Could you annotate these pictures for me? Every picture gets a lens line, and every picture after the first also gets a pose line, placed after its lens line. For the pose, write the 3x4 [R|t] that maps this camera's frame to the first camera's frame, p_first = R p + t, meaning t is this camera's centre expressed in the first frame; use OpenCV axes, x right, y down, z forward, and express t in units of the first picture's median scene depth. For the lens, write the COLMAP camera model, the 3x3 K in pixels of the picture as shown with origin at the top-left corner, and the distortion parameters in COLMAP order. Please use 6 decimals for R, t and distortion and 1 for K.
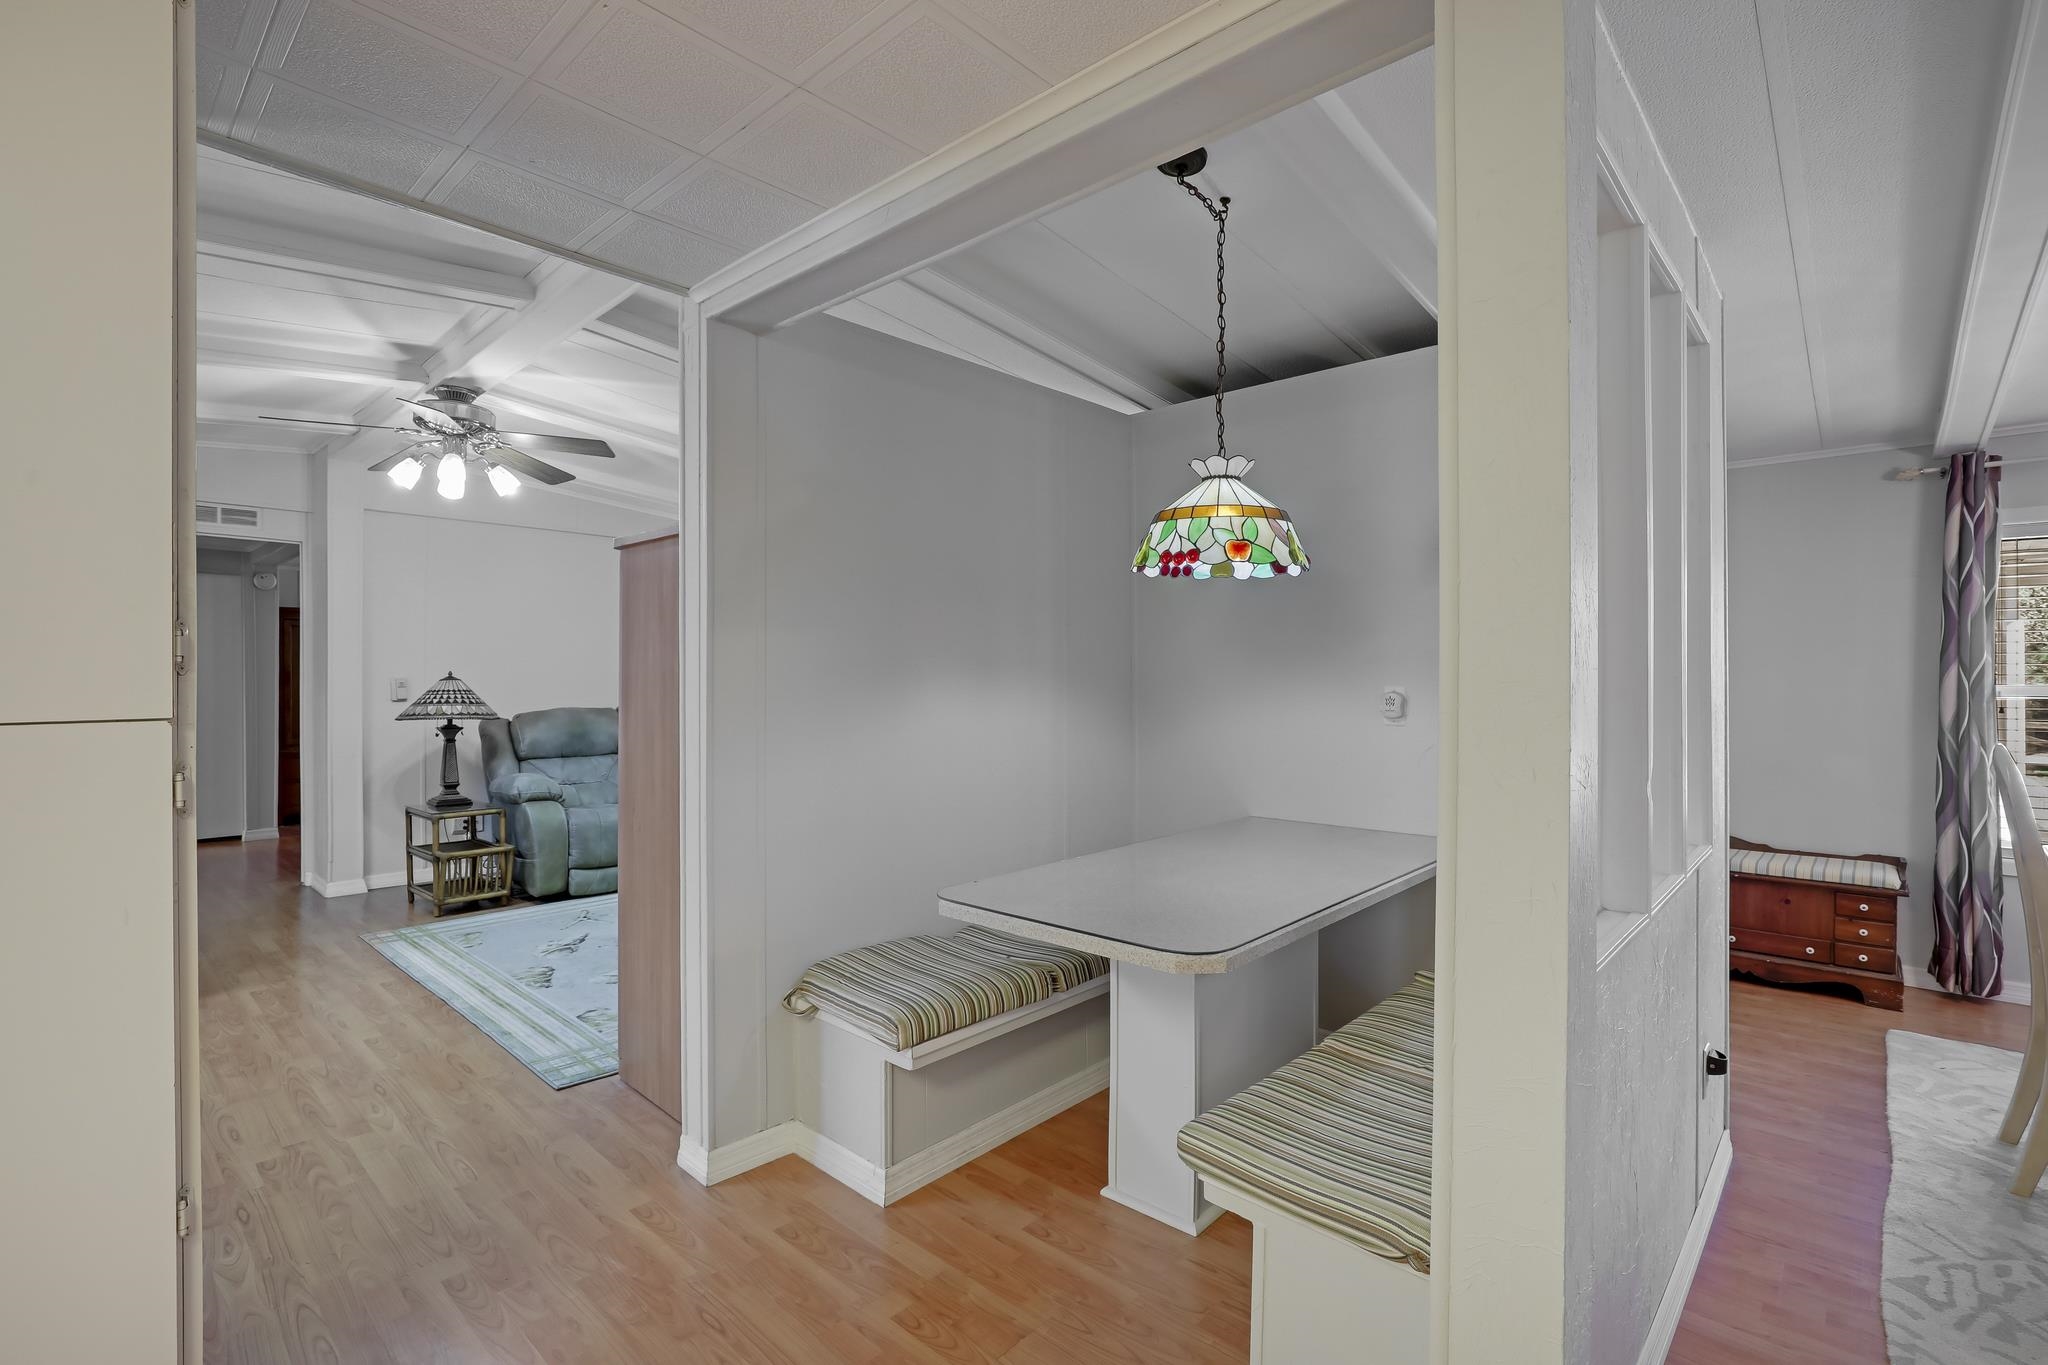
lens RADIAL K [[927.7, 0, 1027.7], [0, 927.7, 677.3], [0, 0, 1]] dist [-0.025429, 0.007580]
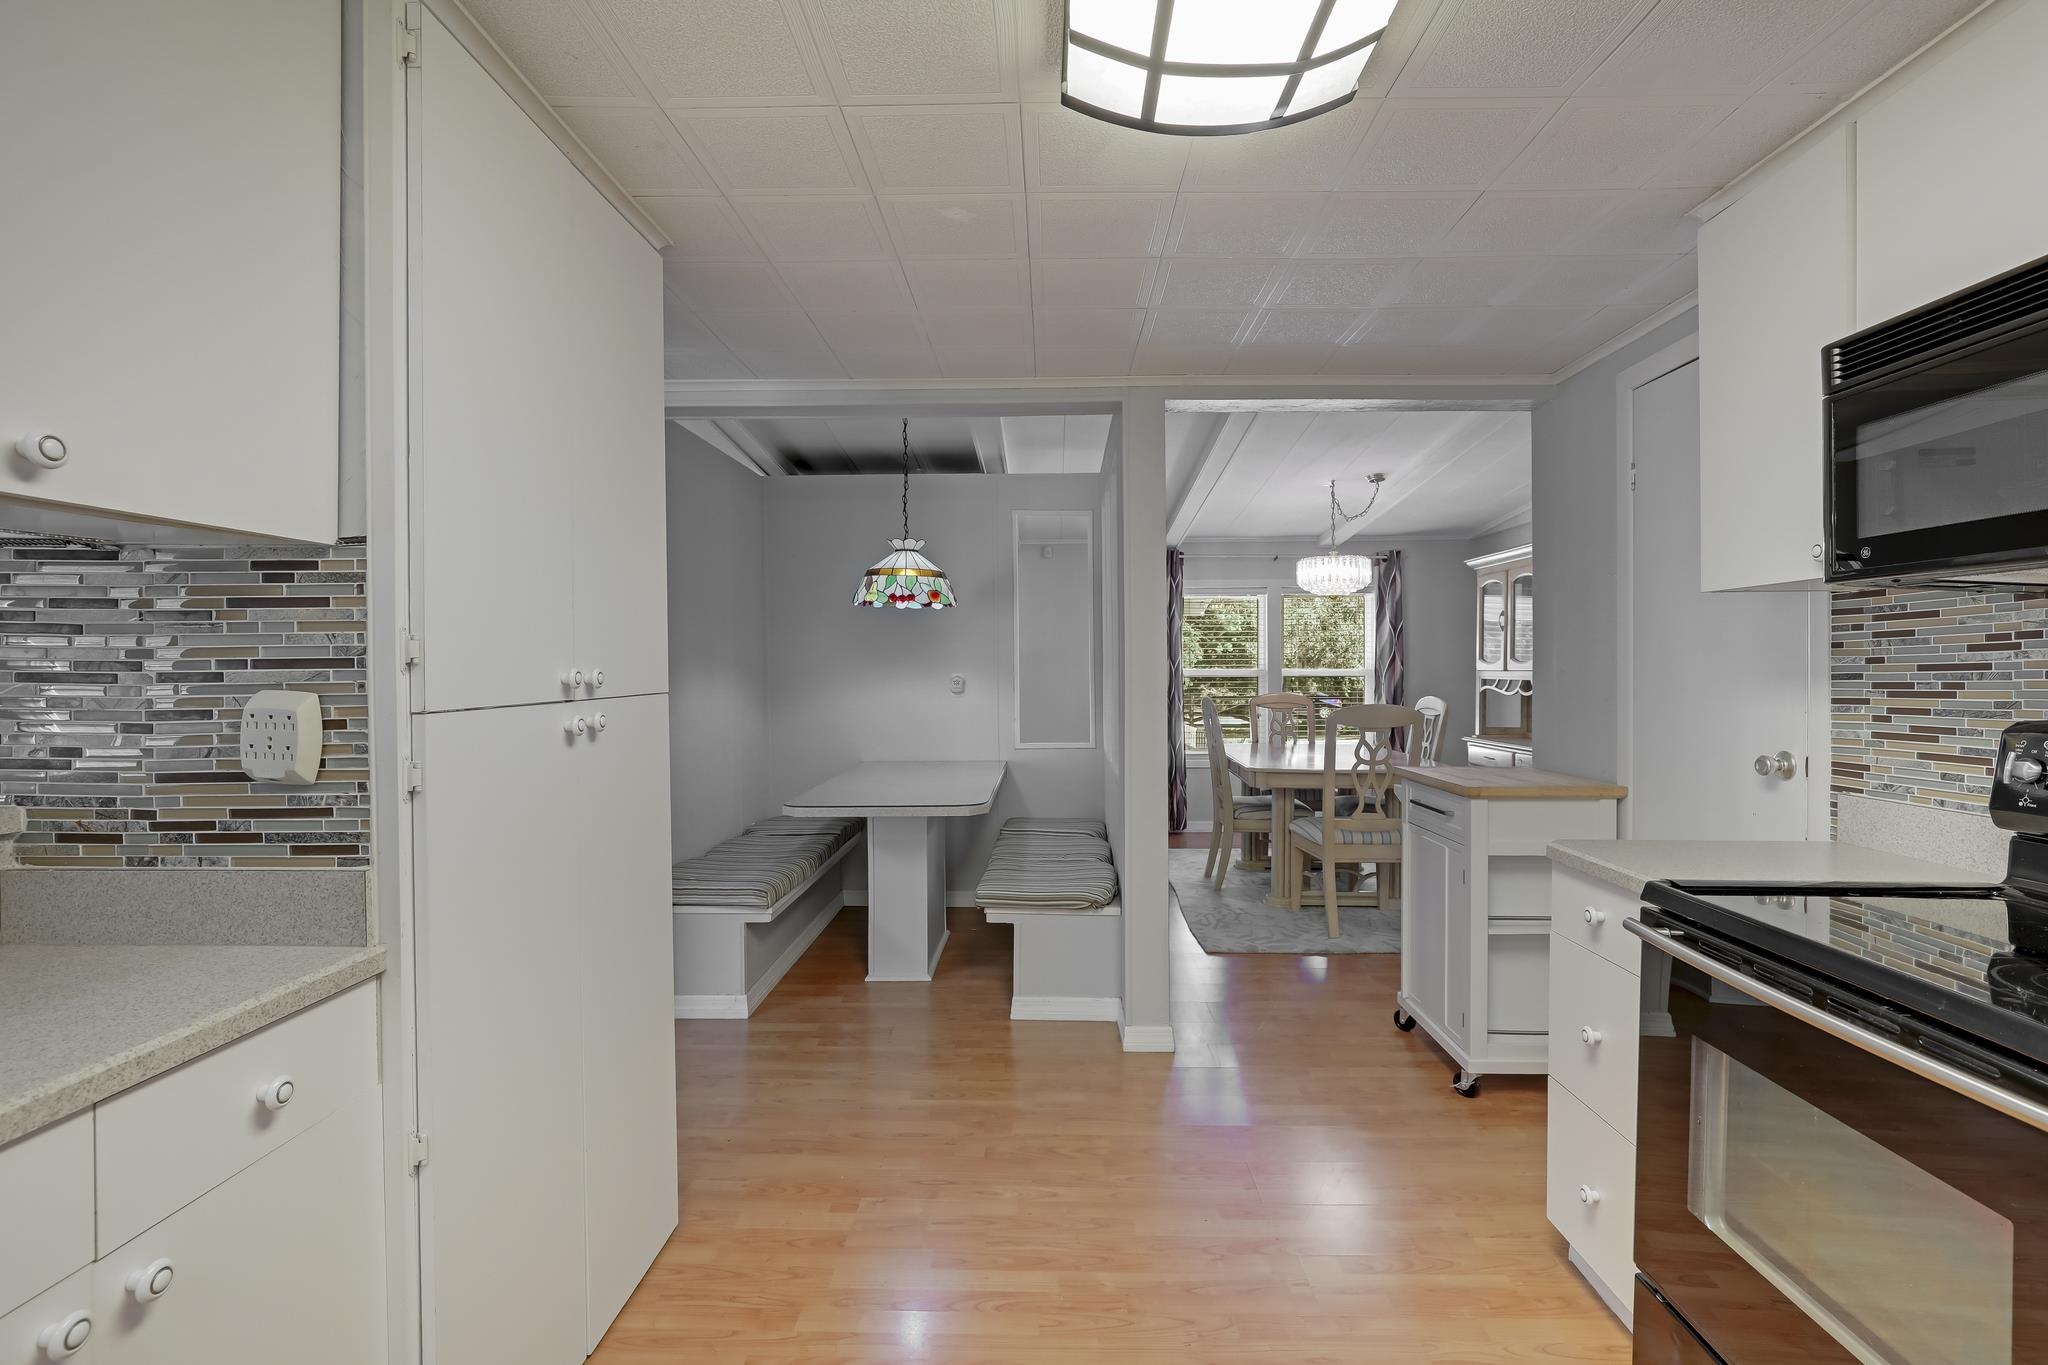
lens RADIAL K [[927.7, 0, 1027.7], [0, 927.7, 677.3], [0, 0, 1]] dist [-0.025429, 0.007580]
pose [[0.754123, -0.013890, 0.656587, -0.753086], [0.010422, 0.999904, 0.009183, 0.003056], [-0.656651, -0.000082, 0.754195, -0.425641]]
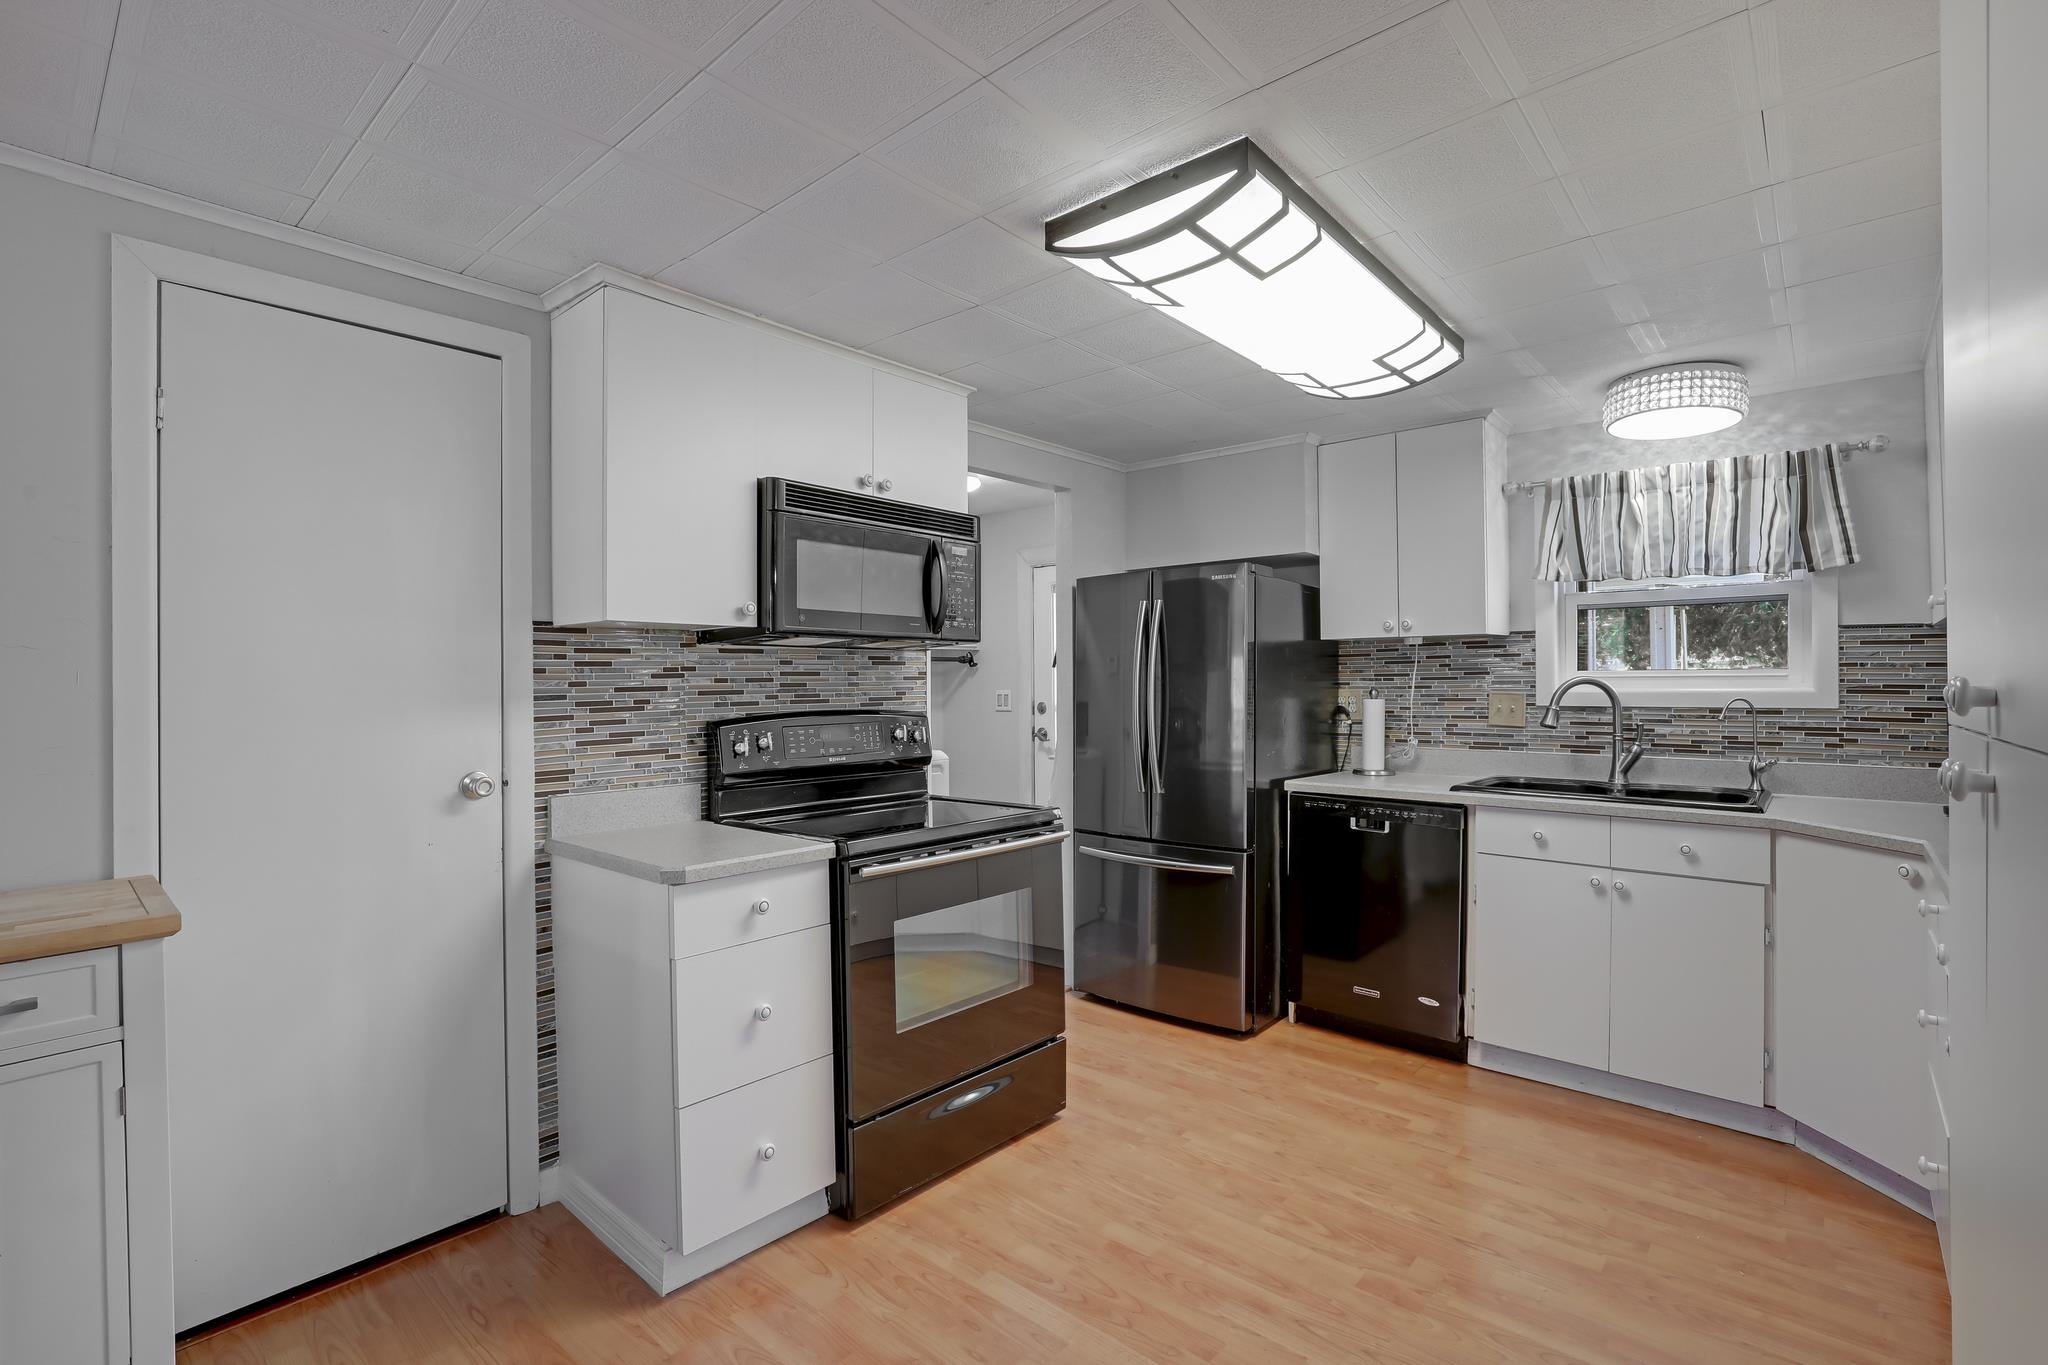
lens RADIAL K [[927.7, 0, 1027.7], [0, 927.7, 677.3], [0, 0, 1]] dist [-0.025429, 0.007580]
pose [[-0.999609, 0.002188, -0.027889, -0.144128], [0.002267, 0.999994, -0.002796, -0.000222], [0.027882, -0.002858, -0.999607, 0.694564]]
